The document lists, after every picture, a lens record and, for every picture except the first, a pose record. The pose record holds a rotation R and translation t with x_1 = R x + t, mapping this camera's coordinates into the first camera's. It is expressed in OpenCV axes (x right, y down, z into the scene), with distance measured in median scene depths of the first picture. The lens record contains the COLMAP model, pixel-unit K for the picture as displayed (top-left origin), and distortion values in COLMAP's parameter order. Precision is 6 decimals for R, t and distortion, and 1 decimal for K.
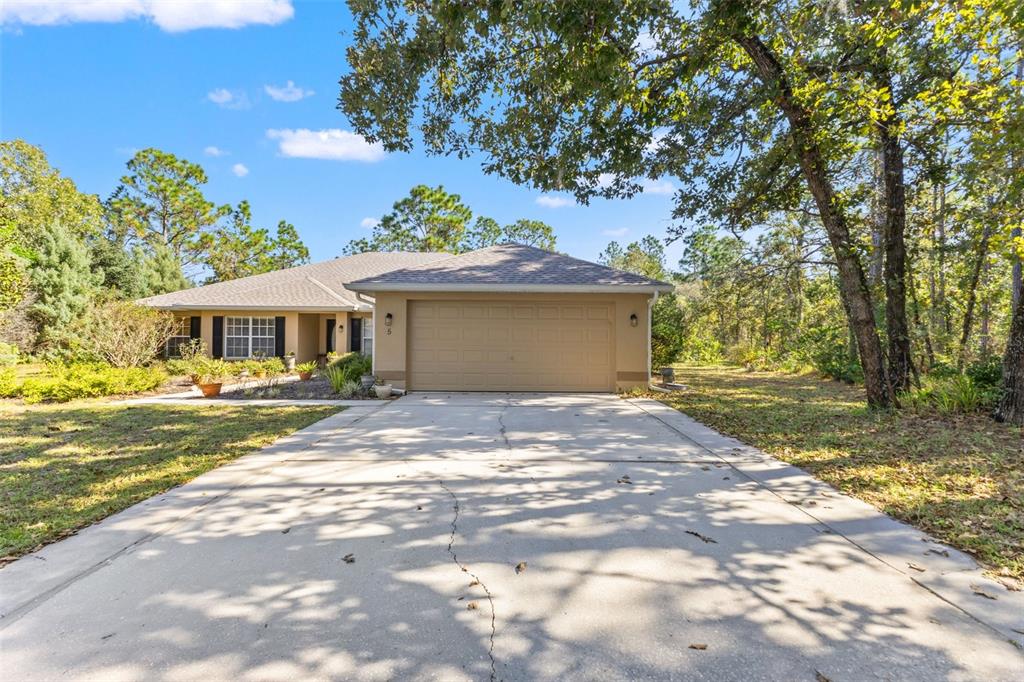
lens RADIAL K [[447.1, 0, 514.4], [0, 447.1, 337.0], [0, 0, 1]] dist [0.007514, -0.000043]
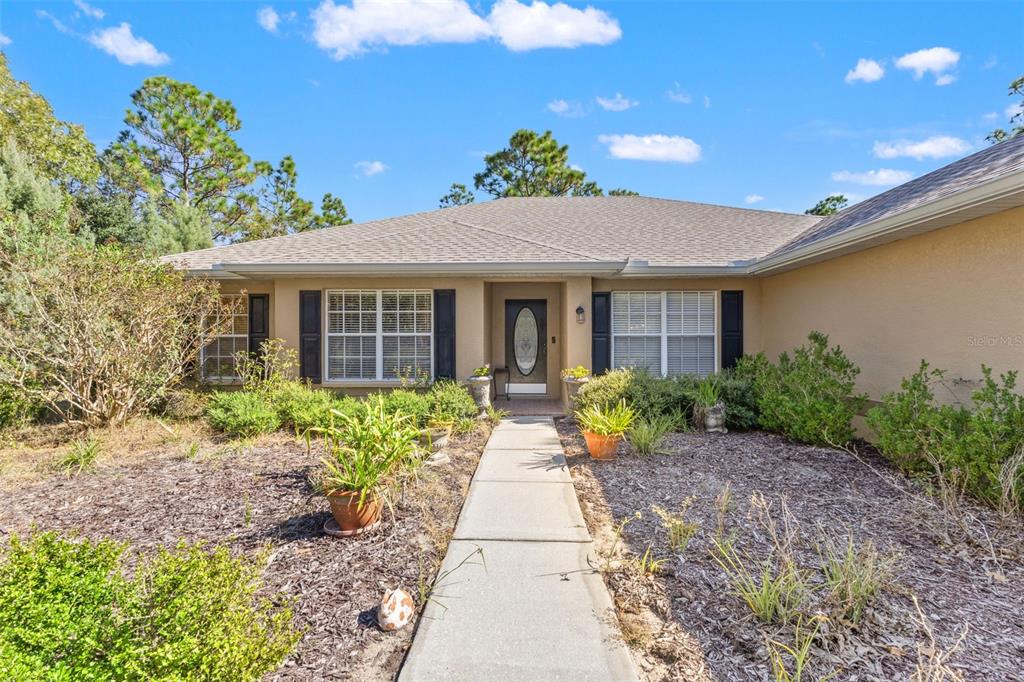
lens RADIAL K [[447.1, 0, 513.4], [0, 447.1, 349.4], [0, 0, 1]] dist [0.007514, -0.000043]
pose [[0.999397, -0.008049, -0.033786, -0.382570], [0.008992, 0.999572, 0.027850, 0.002664], [0.033547, -0.028137, 0.999041, 0.479268]]
